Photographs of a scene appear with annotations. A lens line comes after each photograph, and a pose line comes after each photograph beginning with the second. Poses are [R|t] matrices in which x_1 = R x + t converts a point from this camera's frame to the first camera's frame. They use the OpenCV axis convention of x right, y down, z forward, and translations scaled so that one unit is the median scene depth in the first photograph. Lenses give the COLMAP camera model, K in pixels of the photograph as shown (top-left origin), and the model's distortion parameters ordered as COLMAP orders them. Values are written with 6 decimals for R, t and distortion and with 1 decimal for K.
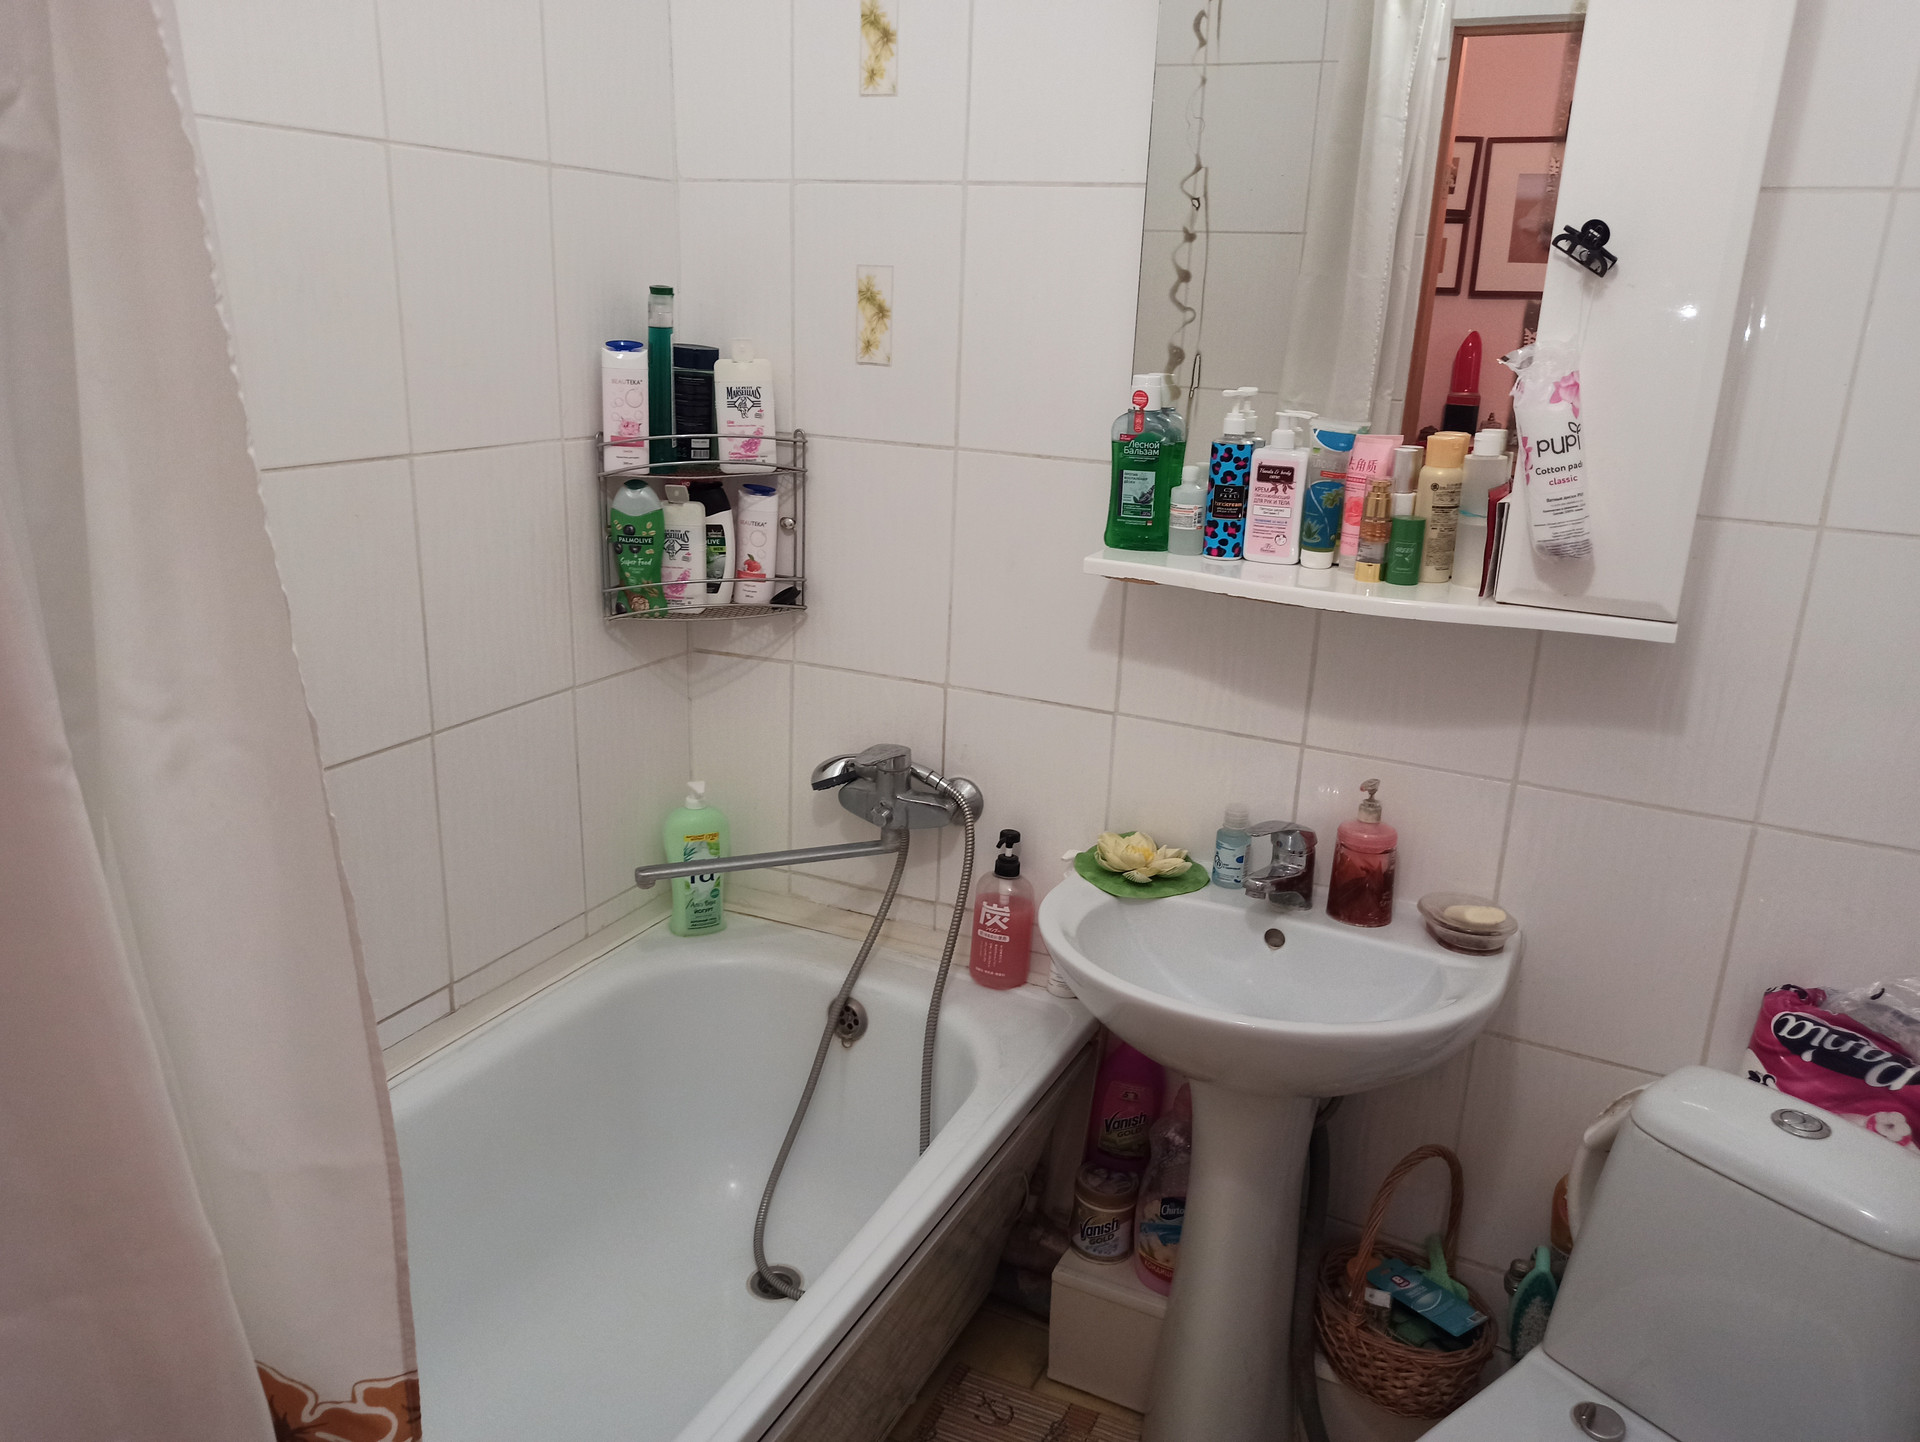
lens RADIAL K [[1412.6, 0, 983.6], [0, 1412.6, 718.4], [0, 0, 1]] dist [0.059681, -0.072774]
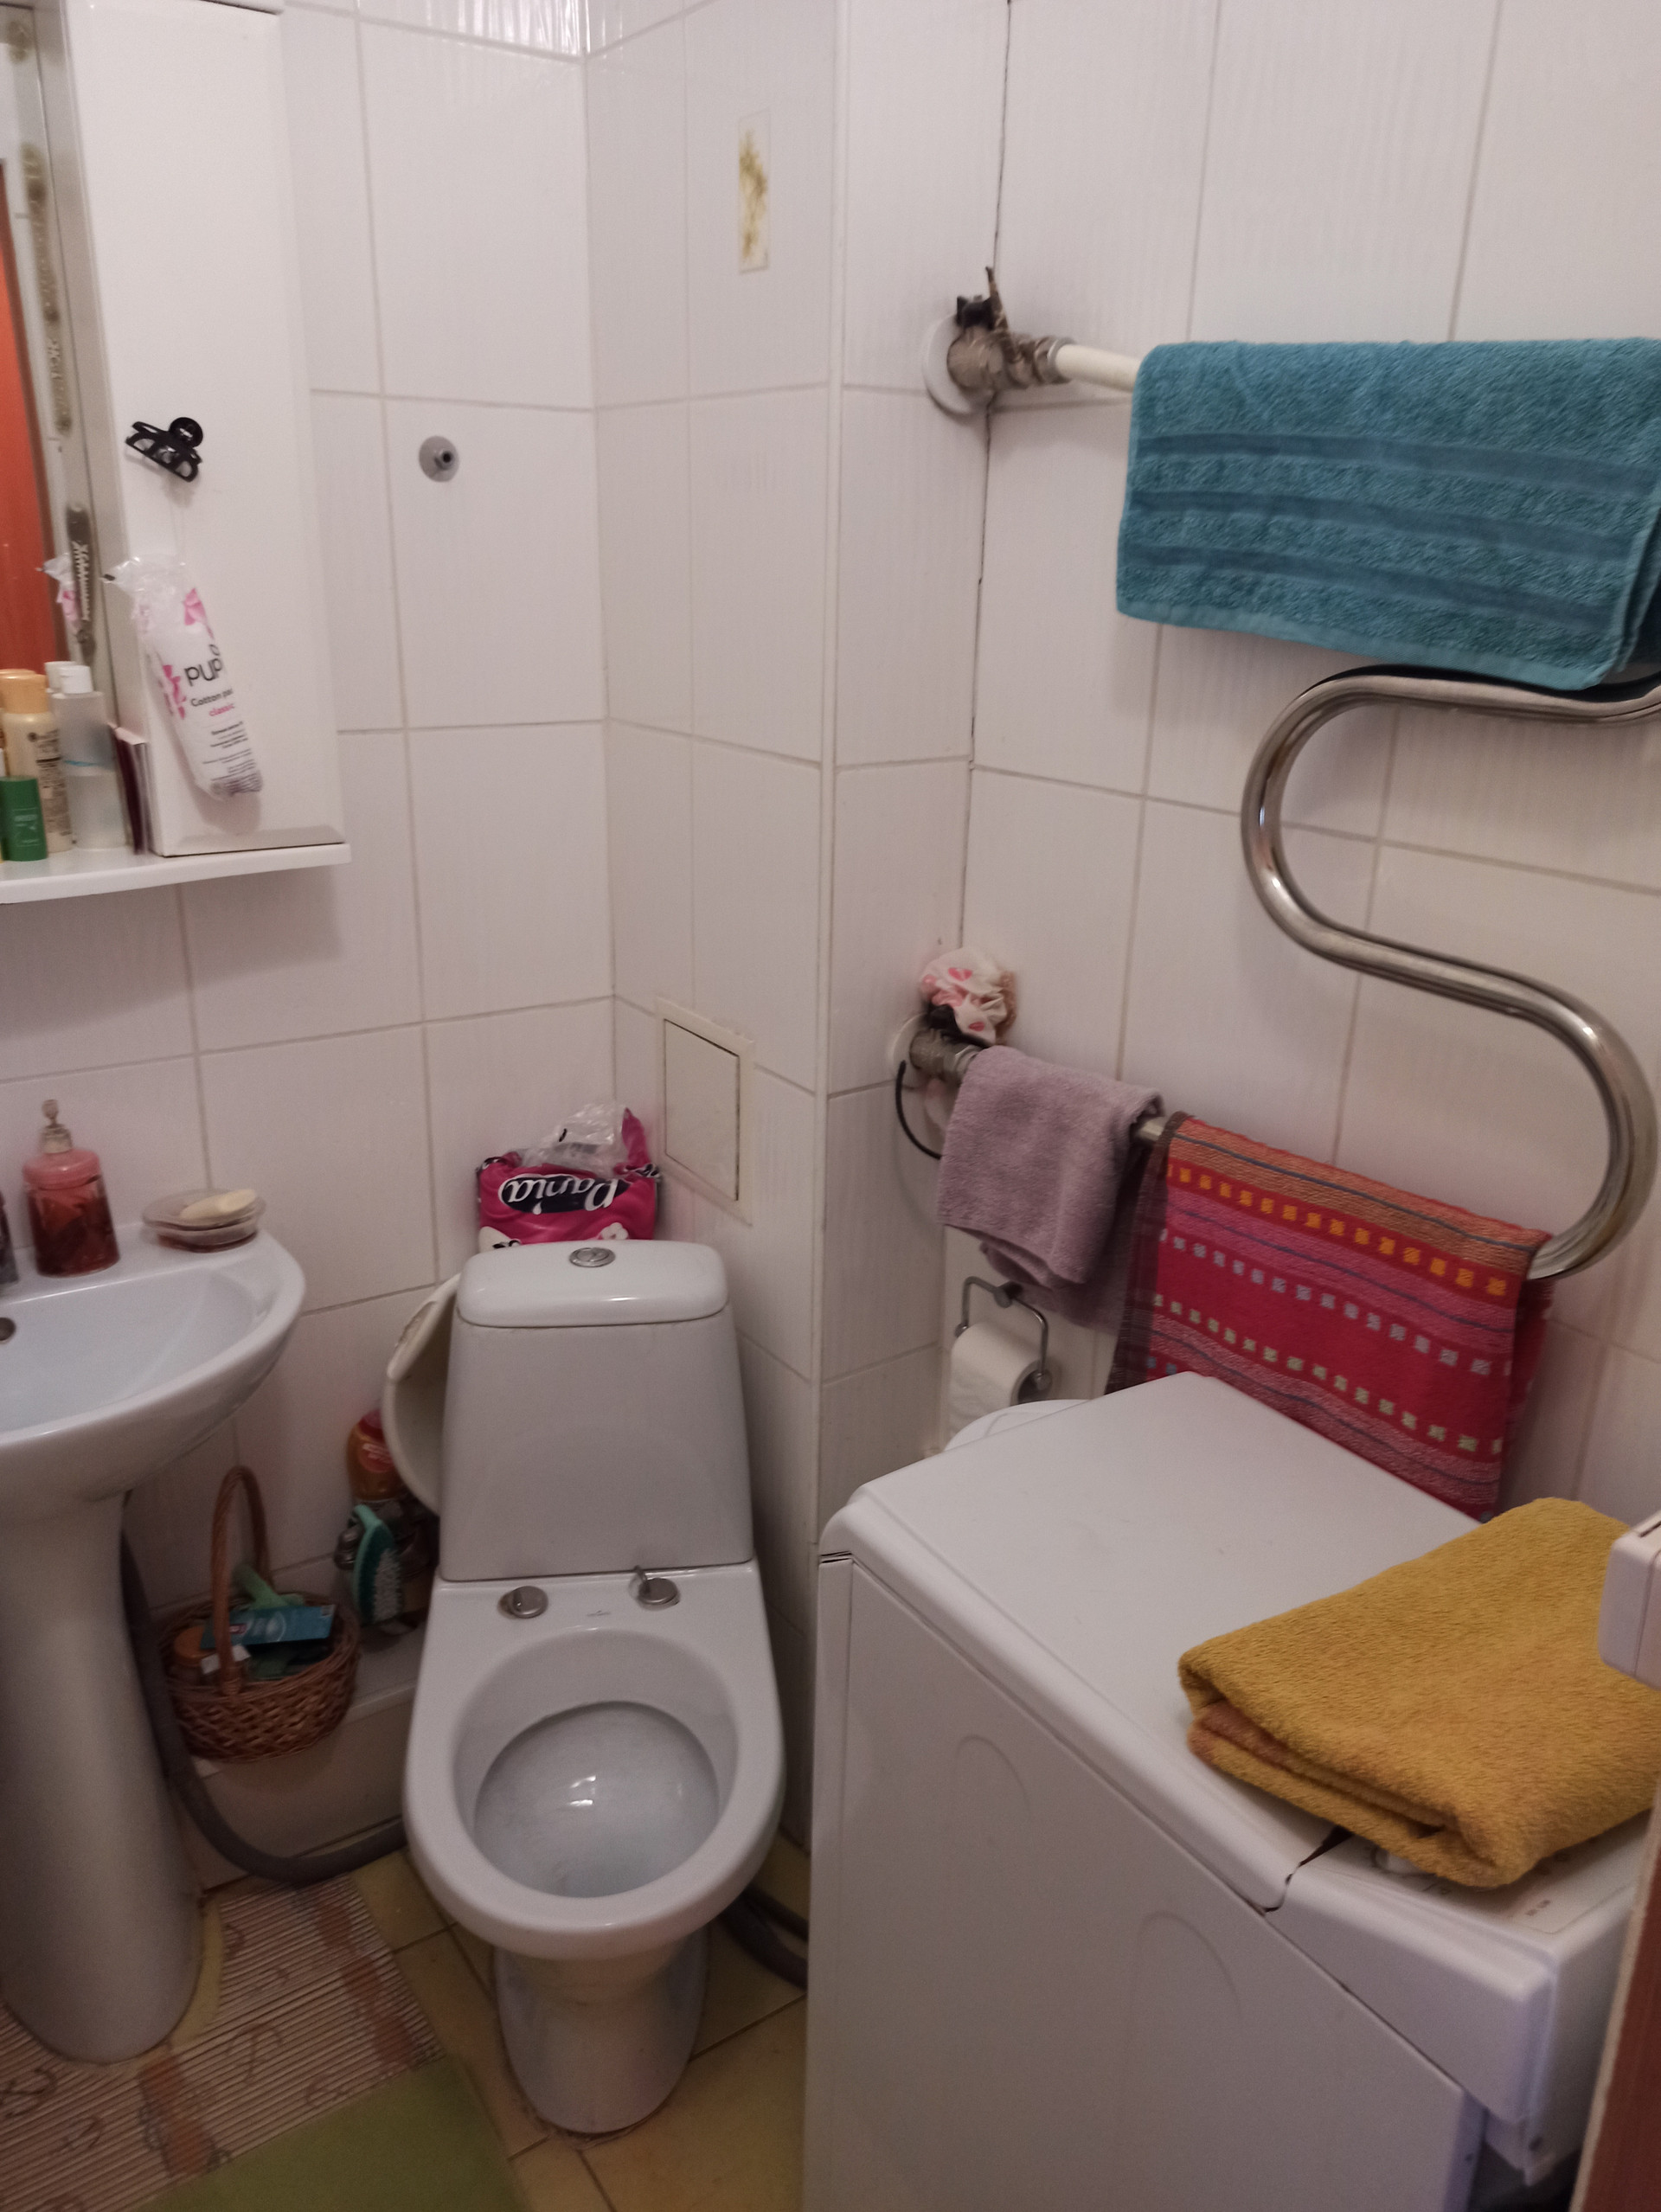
lens RADIAL K [[1627.4, 0, 824.4], [0, 1627.4, 1102.8], [0, 0, 1]] dist [0.059681, -0.072774]
pose [[0.514653, -0.307797, 0.800246, -0.289026], [0.251803, 0.946443, 0.202090, -0.039510], [-0.819590, 0.097498, 0.564594, 0.101459]]
